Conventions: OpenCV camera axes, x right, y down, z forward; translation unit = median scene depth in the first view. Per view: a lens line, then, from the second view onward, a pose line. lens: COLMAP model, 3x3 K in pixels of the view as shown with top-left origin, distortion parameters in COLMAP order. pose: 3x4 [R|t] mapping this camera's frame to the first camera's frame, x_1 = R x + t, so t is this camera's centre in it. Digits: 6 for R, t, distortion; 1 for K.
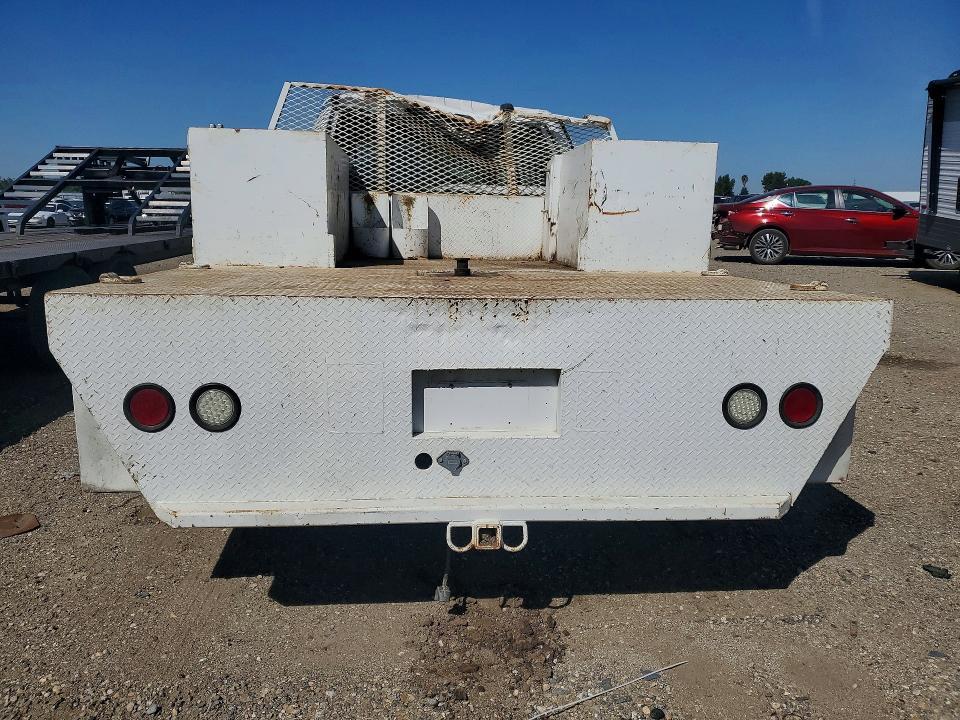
lens RADIAL K [[737.8, 0, 479.7], [0, 737.8, 384.0], [0, 0, 1]] dist [0.001027, -0.000135]
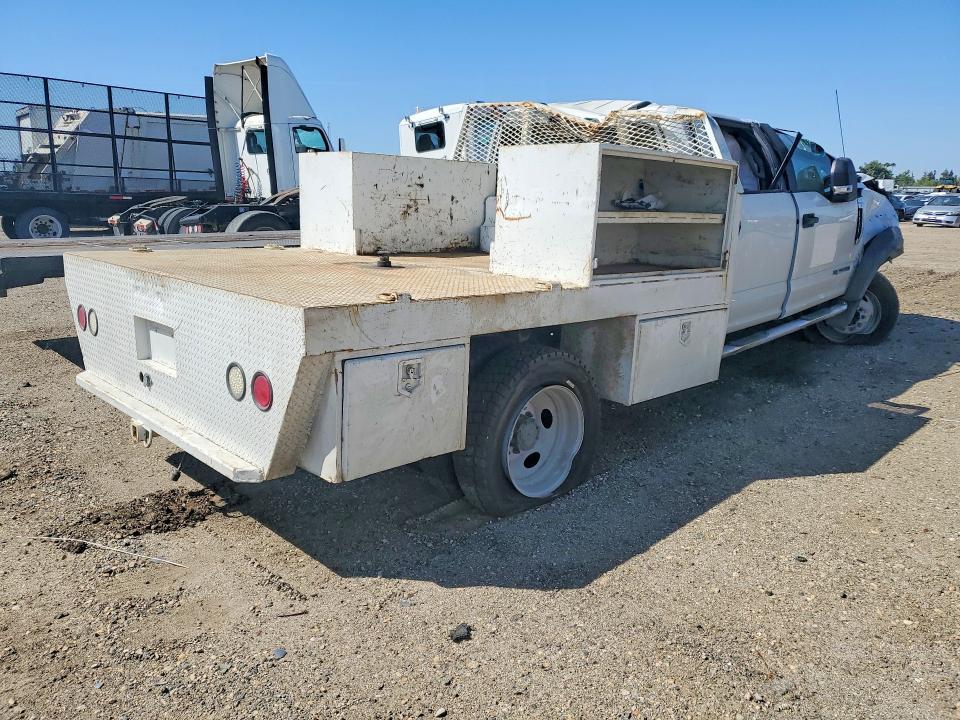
lens RADIAL K [[747.3, 0, 480.0], [0, 747.3, 360.0], [0, 0, 1]] dist [-0.000238, -0.000230]
pose [[0.634132, 0.165500, -0.755305, 0.990552], [-0.179843, 0.981605, 0.064095, -0.100474], [0.752019, 0.095191, 0.652231, 0.324535]]
